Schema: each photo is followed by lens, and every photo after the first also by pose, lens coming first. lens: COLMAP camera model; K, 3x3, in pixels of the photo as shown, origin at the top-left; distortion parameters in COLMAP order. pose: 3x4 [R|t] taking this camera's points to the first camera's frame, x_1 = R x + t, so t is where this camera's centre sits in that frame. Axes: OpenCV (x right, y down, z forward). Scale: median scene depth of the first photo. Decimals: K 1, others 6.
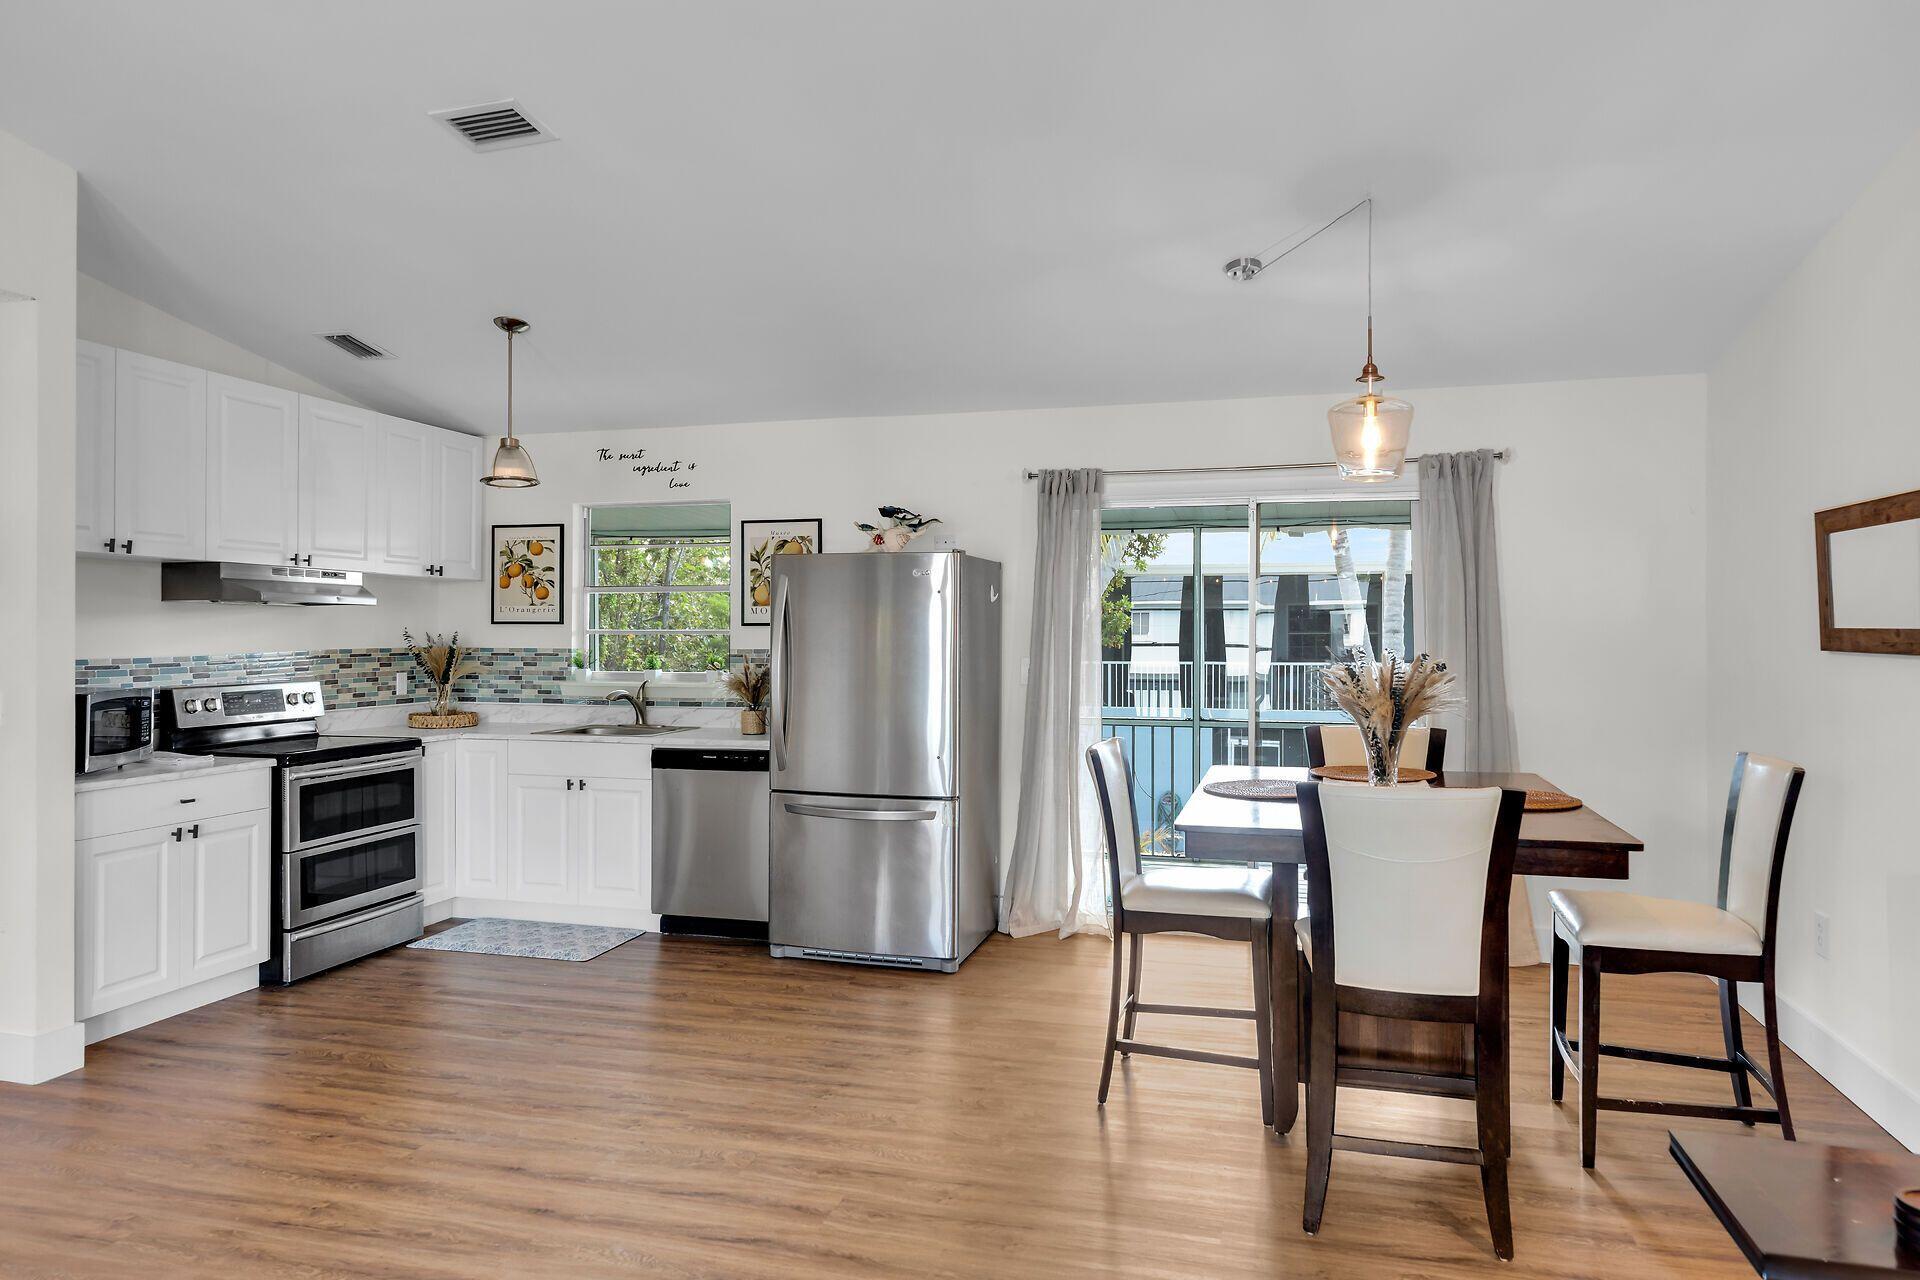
lens RADIAL K [[1221.6, 0, 974.7], [0, 1221.6, 633.1], [0, 0, 1]] dist [0.004497, 0.005853]
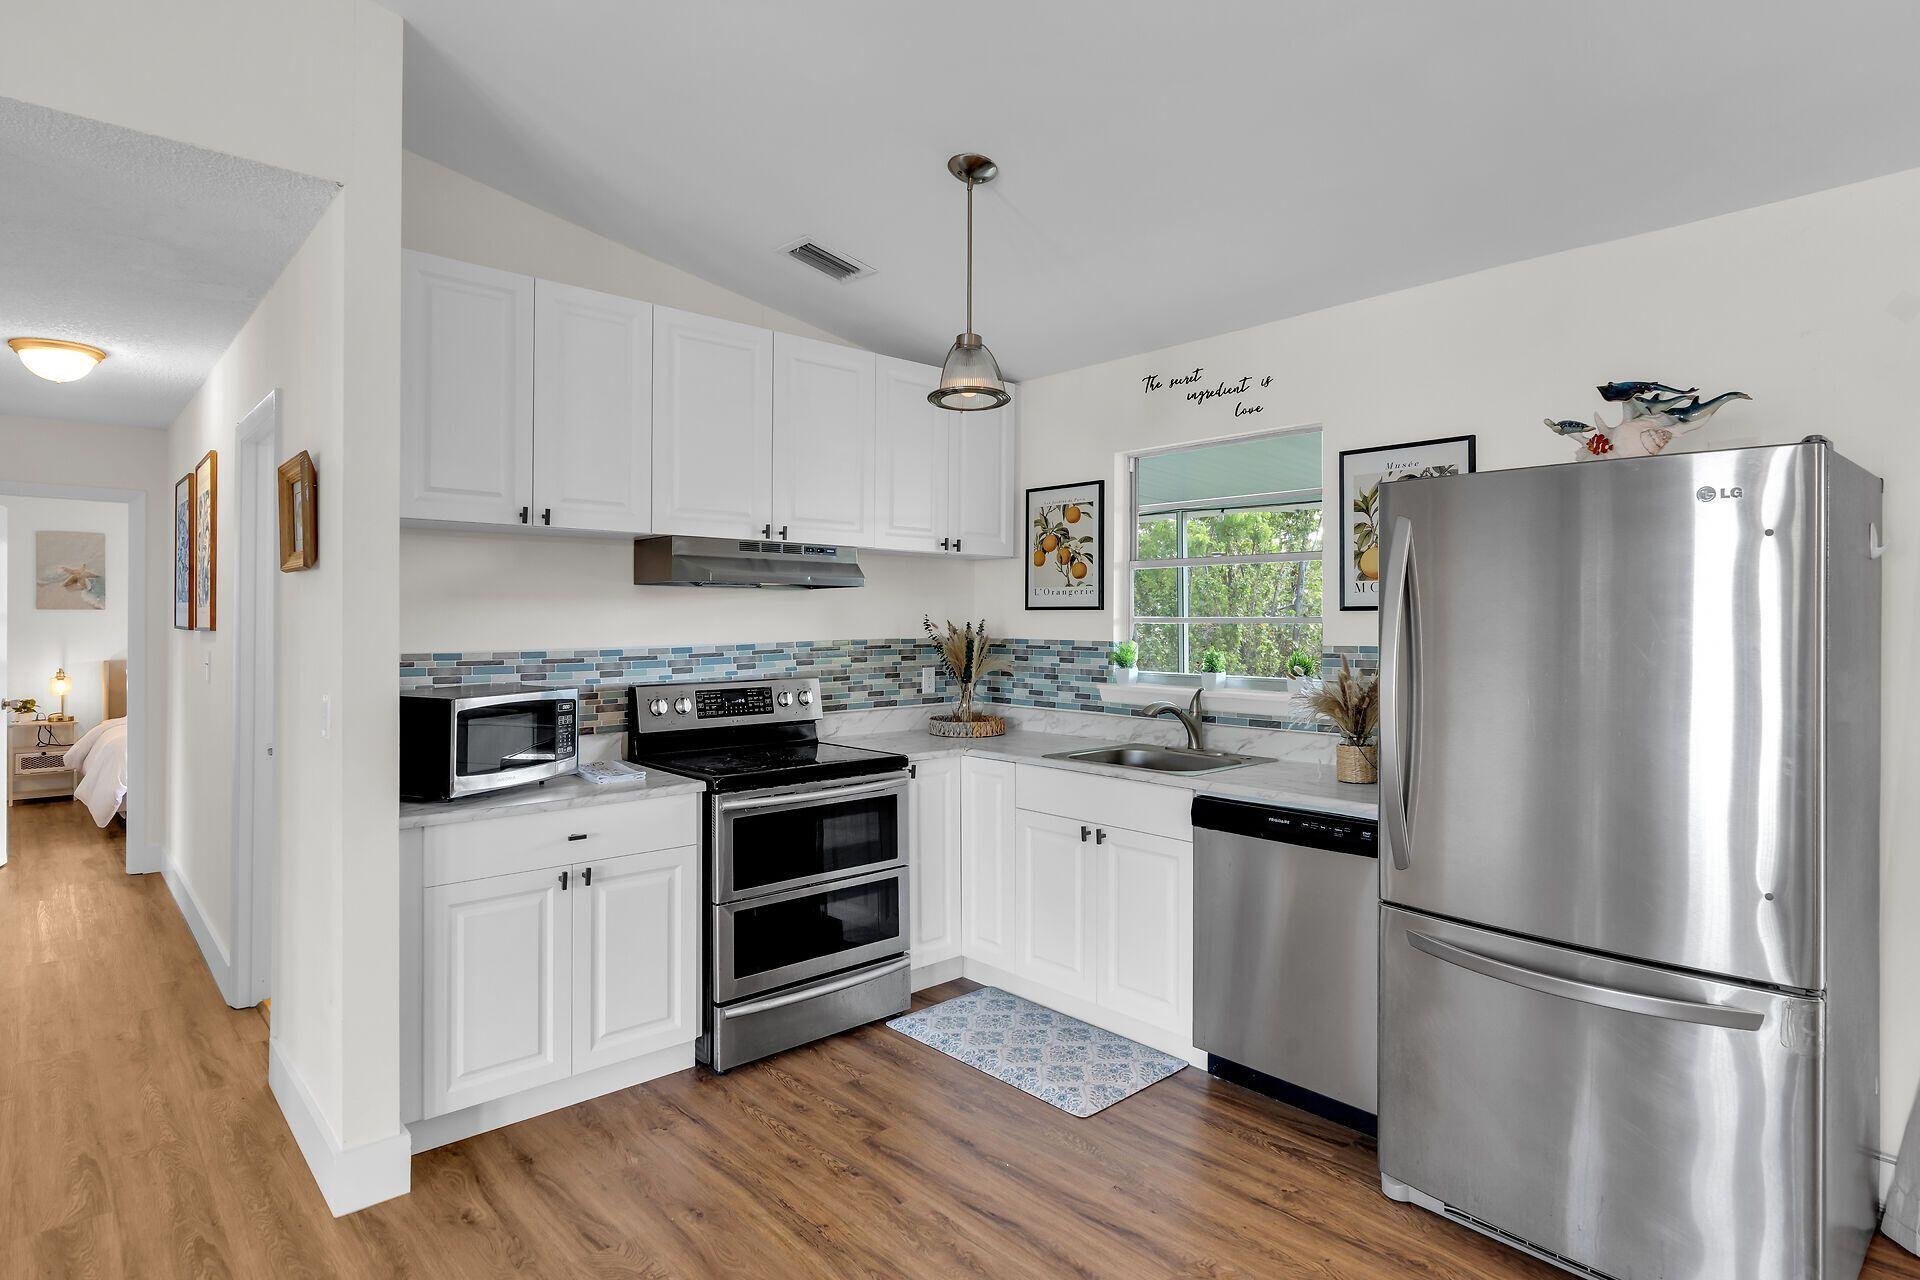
lens RADIAL K [[1048.4, 0, 950.6], [0, 1048.4, 612.8], [0, 0, 1]] dist [0.002073, -0.000199]
pose [[0.837306, -0.003890, -0.546720, -0.062466], [-0.000094, 0.999974, -0.007260, -0.000586], [0.546734, 0.006130, 0.837284, 0.447607]]
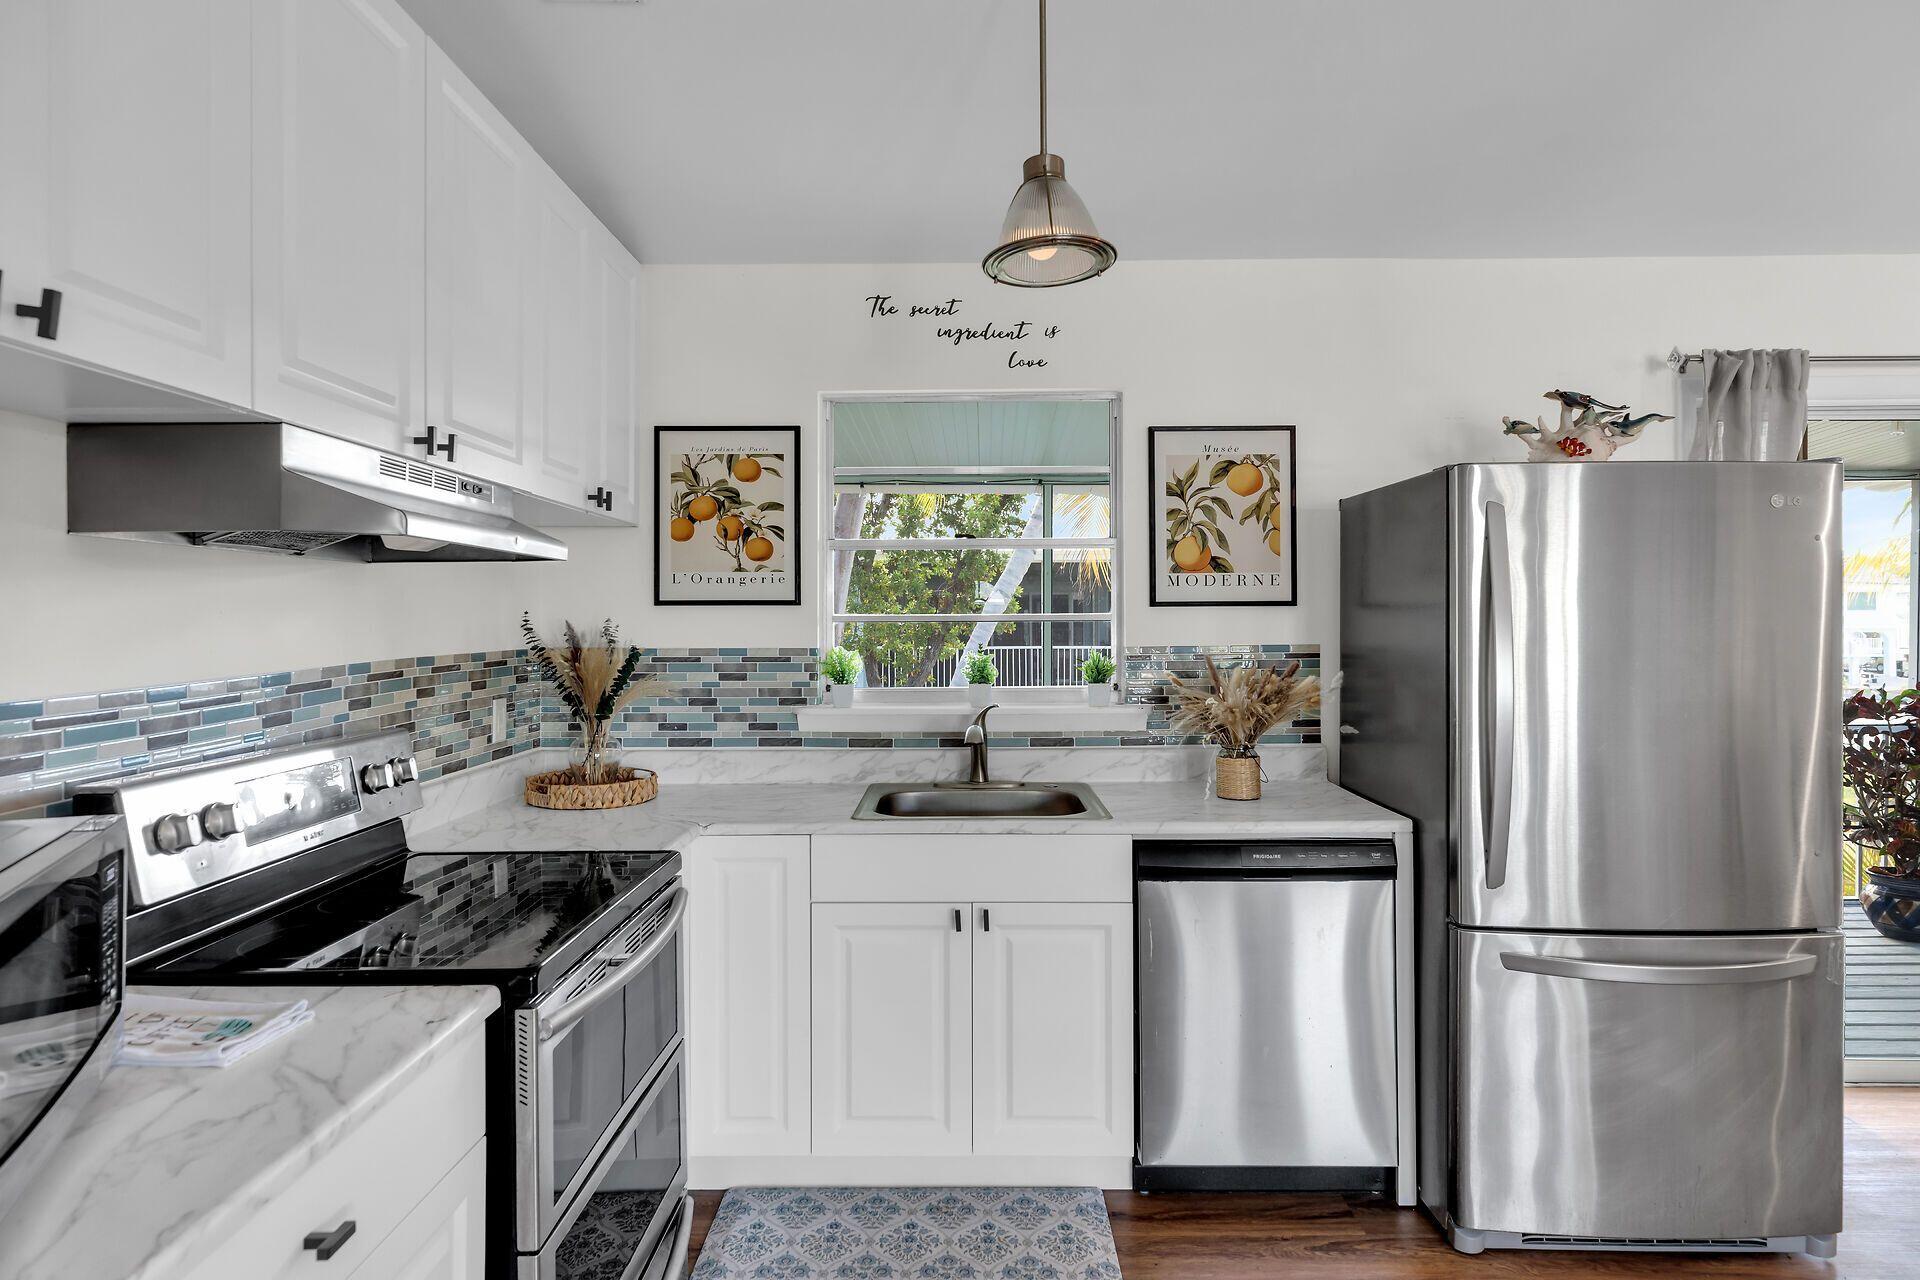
lens RADIAL K [[1048.4, 0, 956.6], [0, 1048.4, 624.0], [0, 0, 1]] dist [0.002073, -0.000199]
pose [[0.964766, -0.006671, 0.263026, -0.450978], [0.005508, 0.999972, 0.005157, -0.000666], [-0.263053, -0.003526, 0.964775, 0.589800]]
